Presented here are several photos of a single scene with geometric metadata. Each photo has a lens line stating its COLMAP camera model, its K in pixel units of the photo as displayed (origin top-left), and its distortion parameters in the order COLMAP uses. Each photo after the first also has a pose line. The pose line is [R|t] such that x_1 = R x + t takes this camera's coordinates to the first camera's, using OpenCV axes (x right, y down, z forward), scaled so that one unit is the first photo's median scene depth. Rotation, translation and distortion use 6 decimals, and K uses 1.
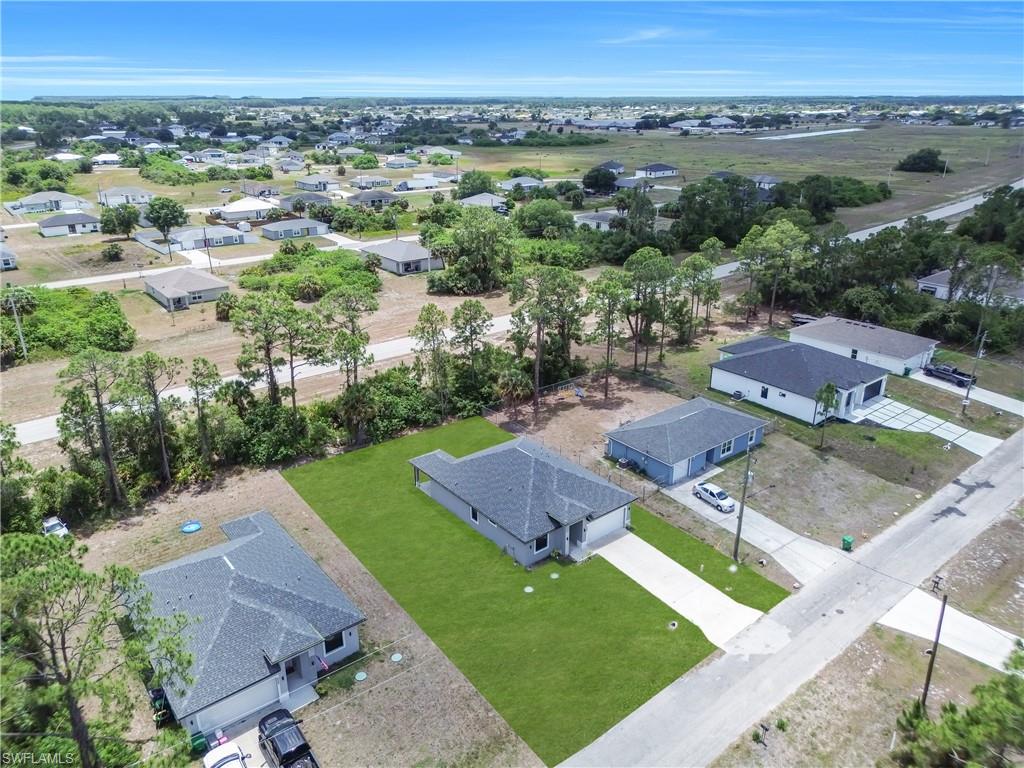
lens RADIAL K [[717.1, 0, 512.0], [0, 717.1, 384.0], [0, 0, 1]] dist [0.065405, -0.079838]
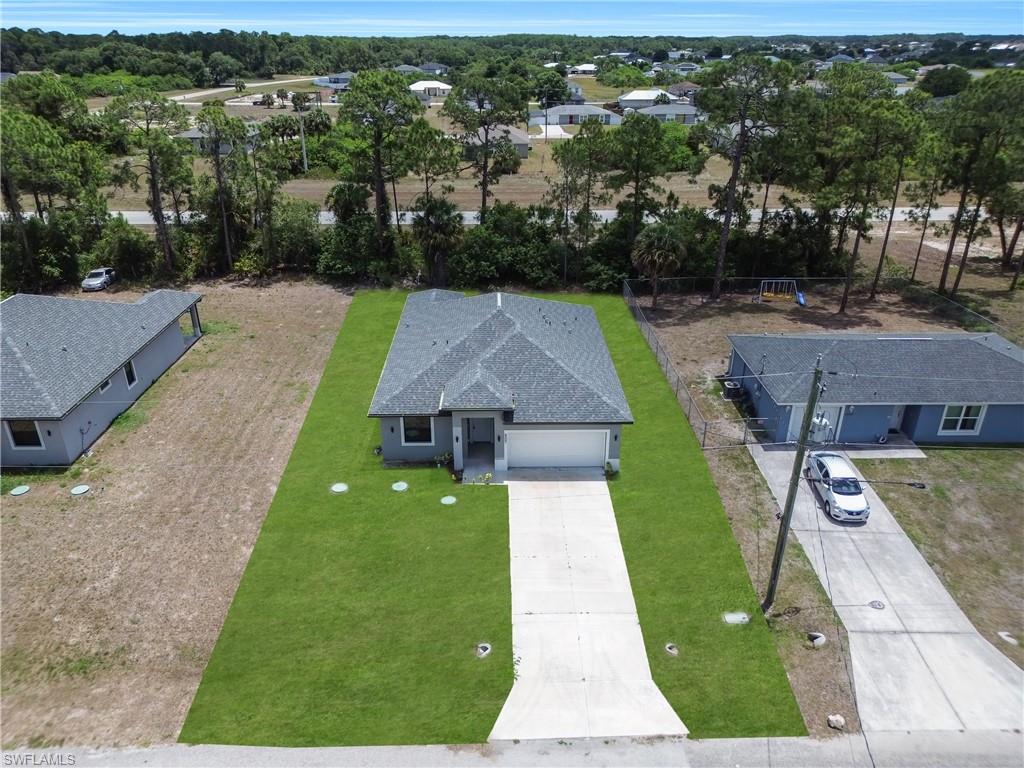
lens RADIAL K [[717.1, 0, 512.0], [0, 717.1, 384.0], [0, 0, 1]] dist [0.065405, -0.079838]
pose [[0.790937, 0.263008, -0.552490, 0.333010], [-0.225005, 0.964663, 0.137106, 0.069082], [0.569027, 0.015871, 0.822166, 0.451176]]
